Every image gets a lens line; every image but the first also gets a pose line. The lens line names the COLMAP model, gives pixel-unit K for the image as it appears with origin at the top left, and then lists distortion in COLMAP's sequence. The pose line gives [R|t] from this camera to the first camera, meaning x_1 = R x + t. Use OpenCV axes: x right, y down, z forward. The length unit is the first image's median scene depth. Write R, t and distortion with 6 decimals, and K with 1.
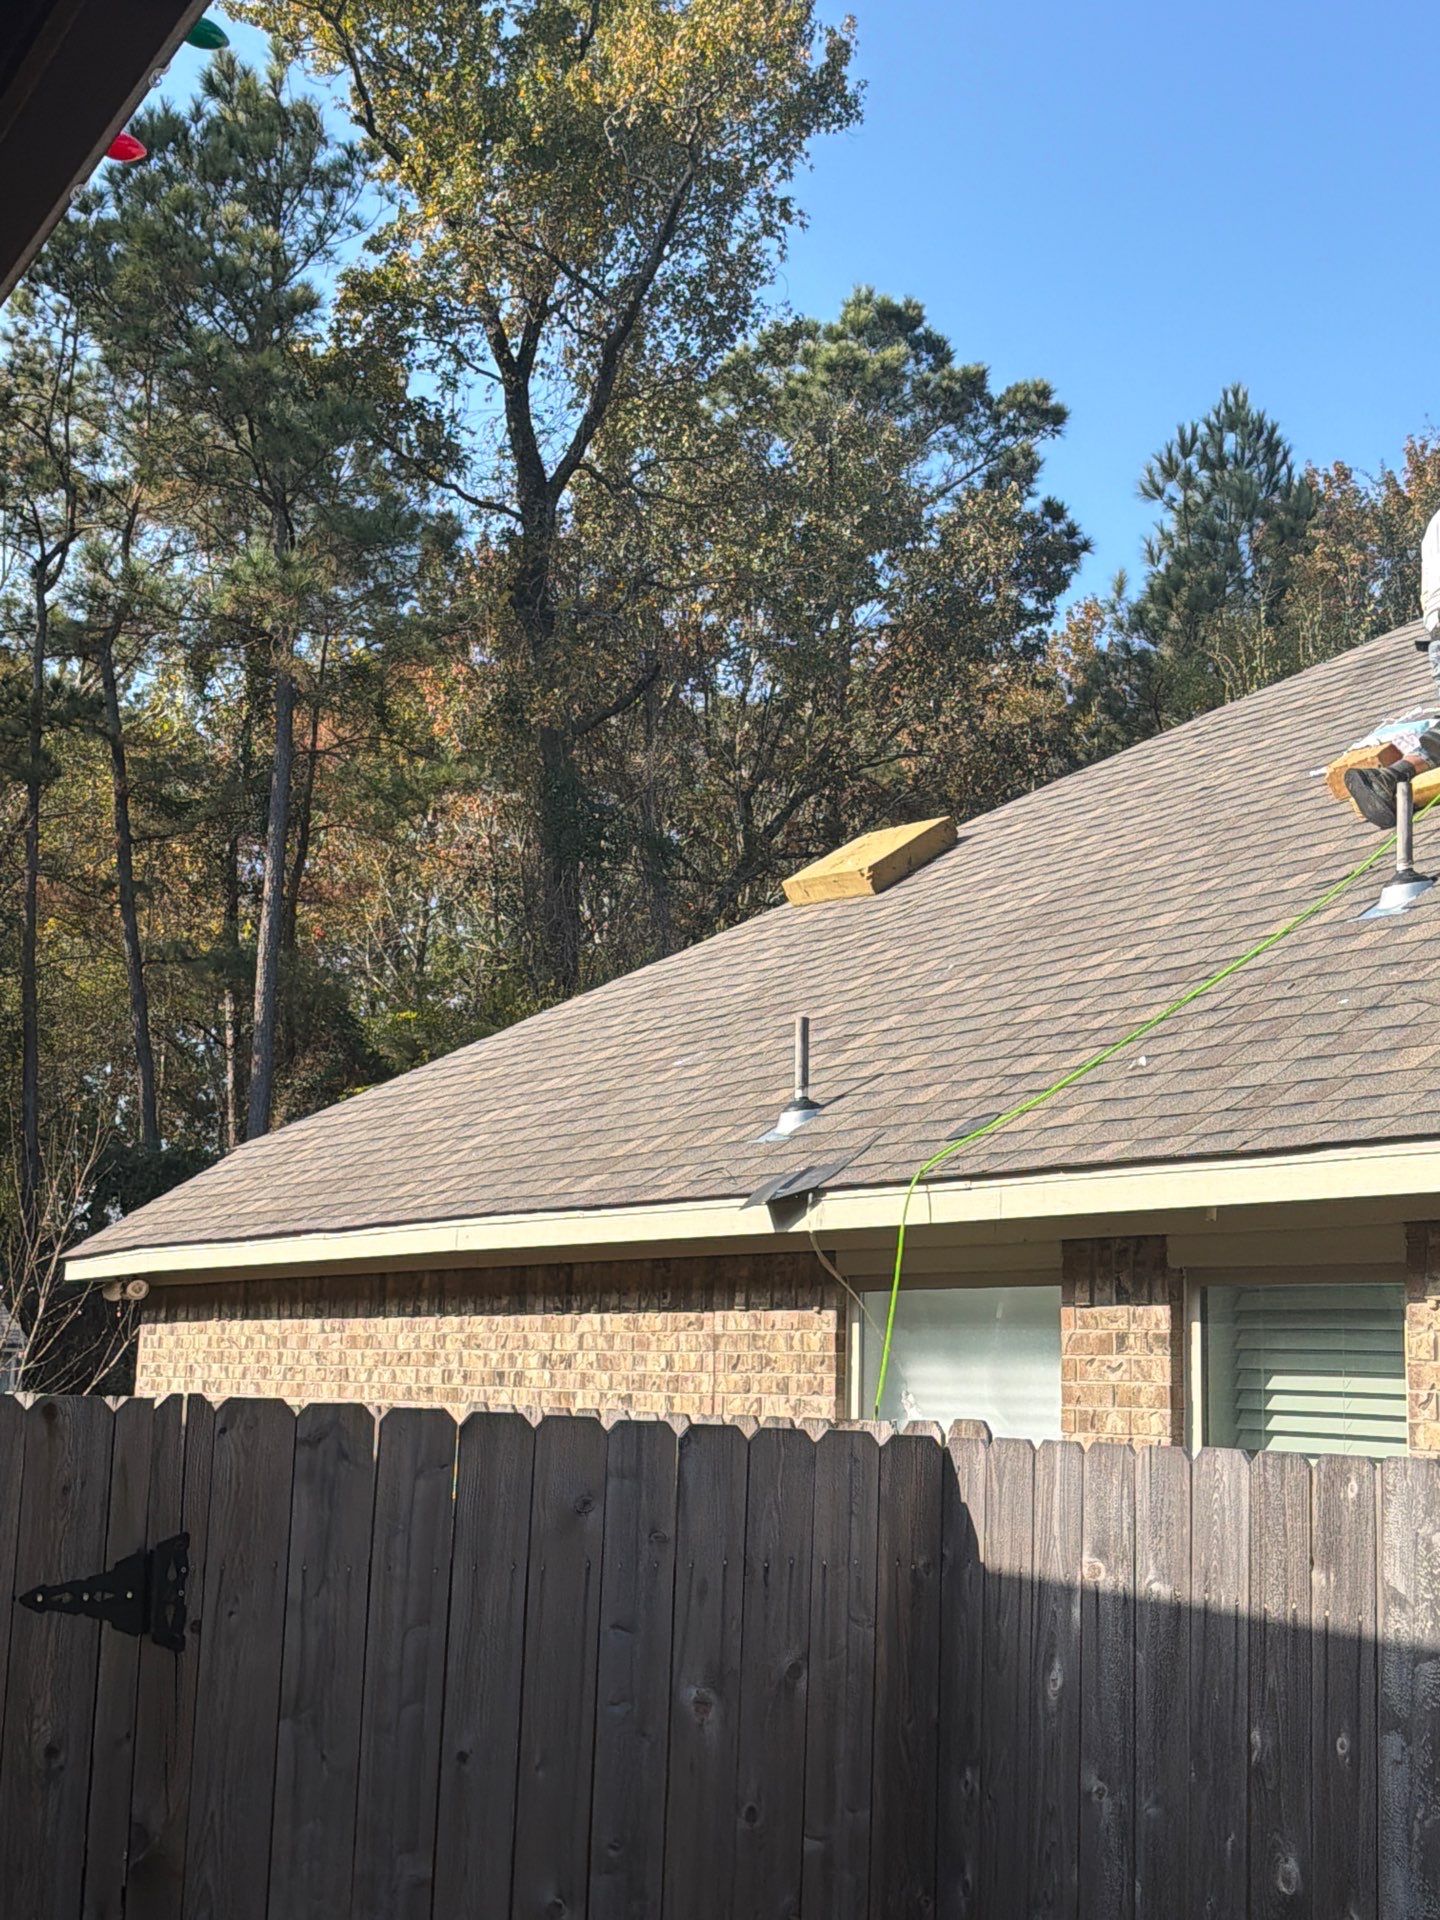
lens RADIAL K [[2705.5, 0, 714.9], [0, 2705.5, 993.7], [0, 0, 1]] dist [-0.194546, 1.505628]
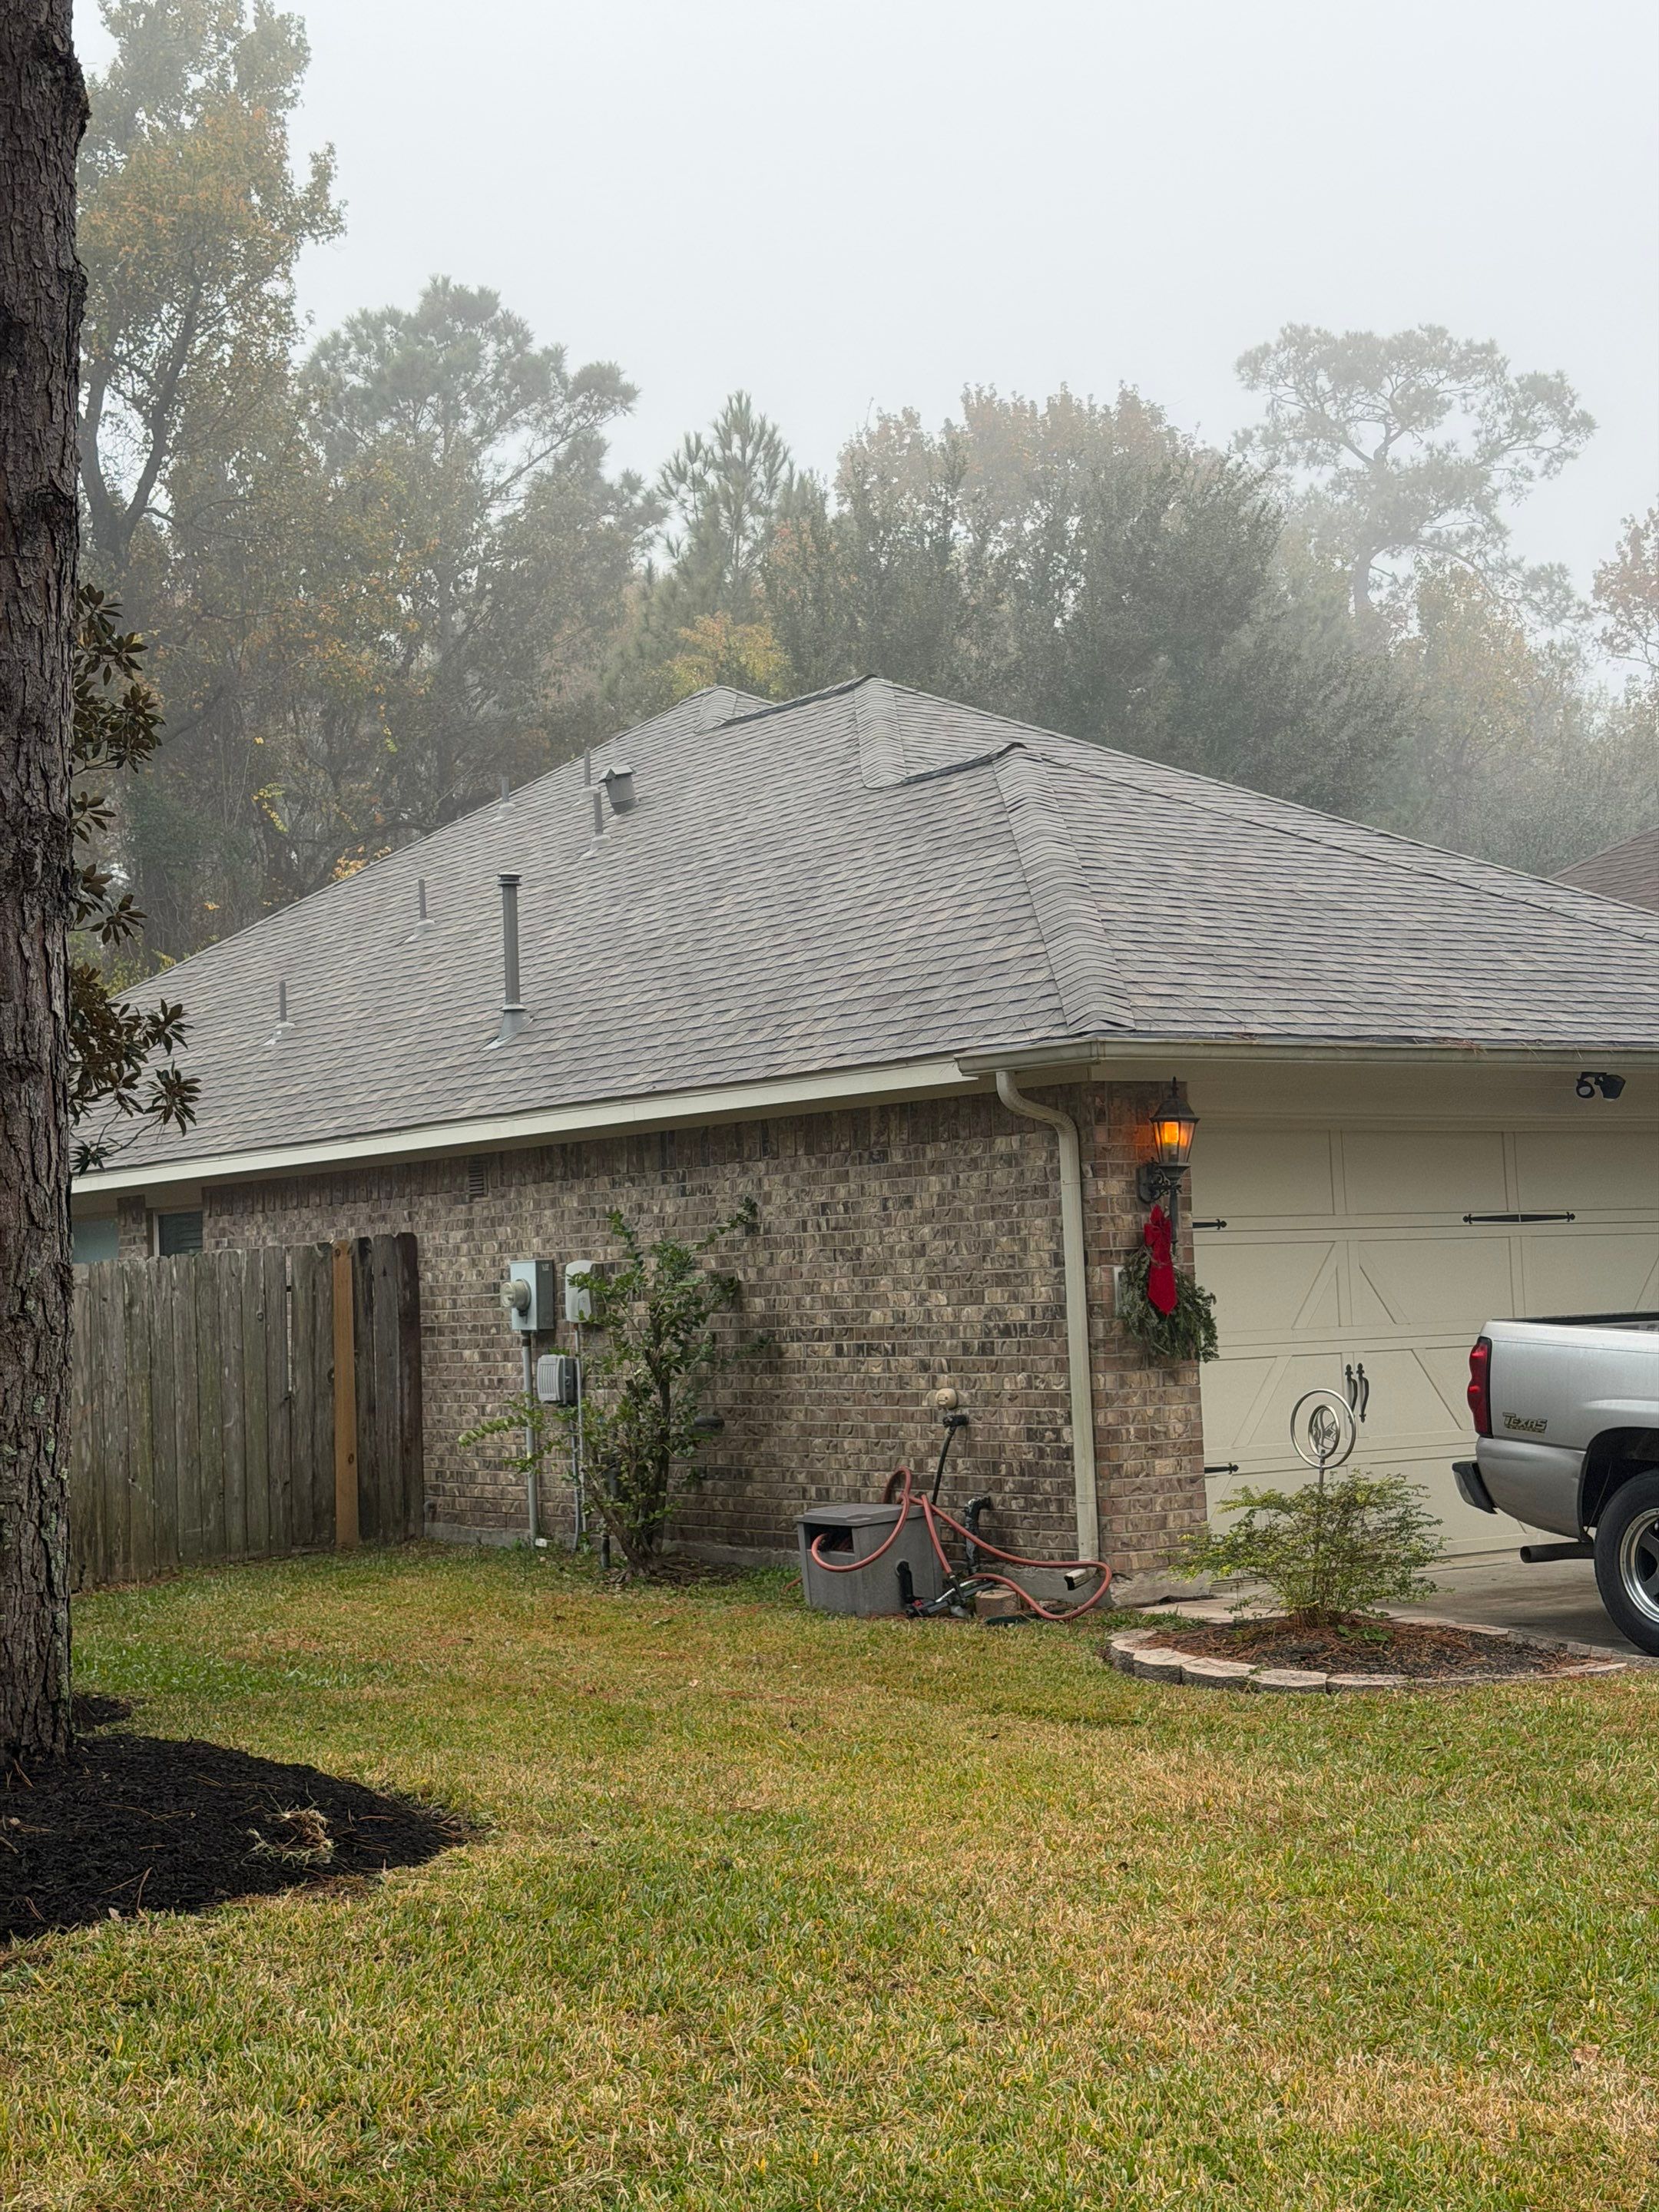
lens RADIAL K [[3096.5, 0, 838.8], [0, 3096.5, 1108.3], [0, 0, 1]] dist [0.140384, -0.066669]
pose [[0.994889, -0.061205, 0.080306, 0.129018], [0.053891, 0.994456, 0.090290, -0.047248], [-0.085388, -0.085501, 0.992672, -0.415132]]
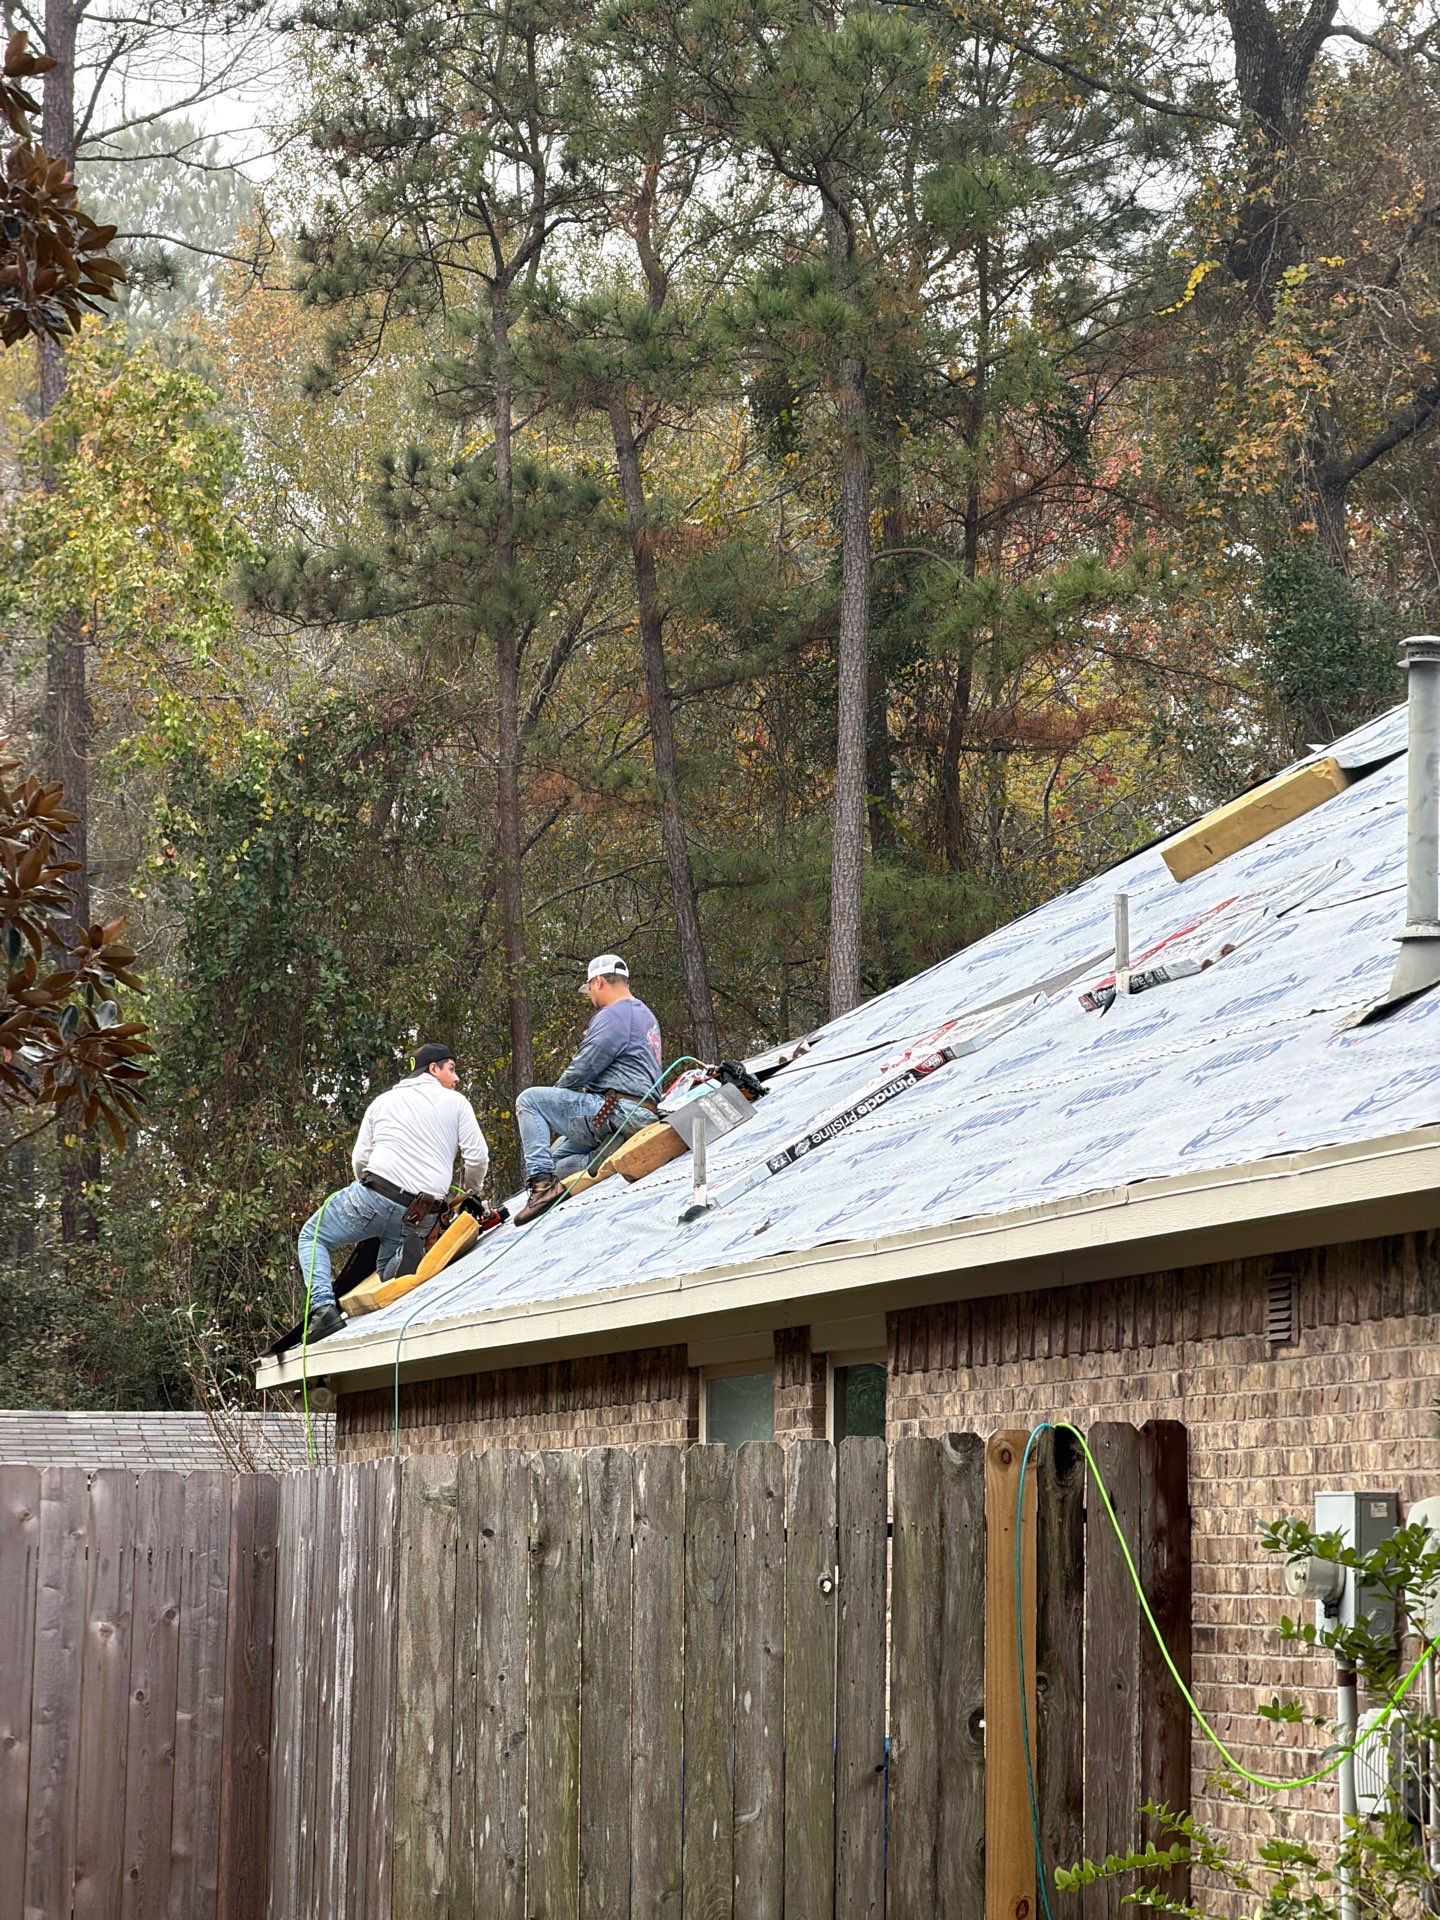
lens RADIAL K [[5794.3, 0, 720.0], [0, 5794.3, 960.0], [0, 0, 1]] dist [0.157612, 0.976648]
pose [[0.955450, -0.048860, -0.291080, 0.199171], [0.059320, 0.997868, 0.027217, -0.032483], [0.289130, -0.043271, 0.956311, -0.326891]]
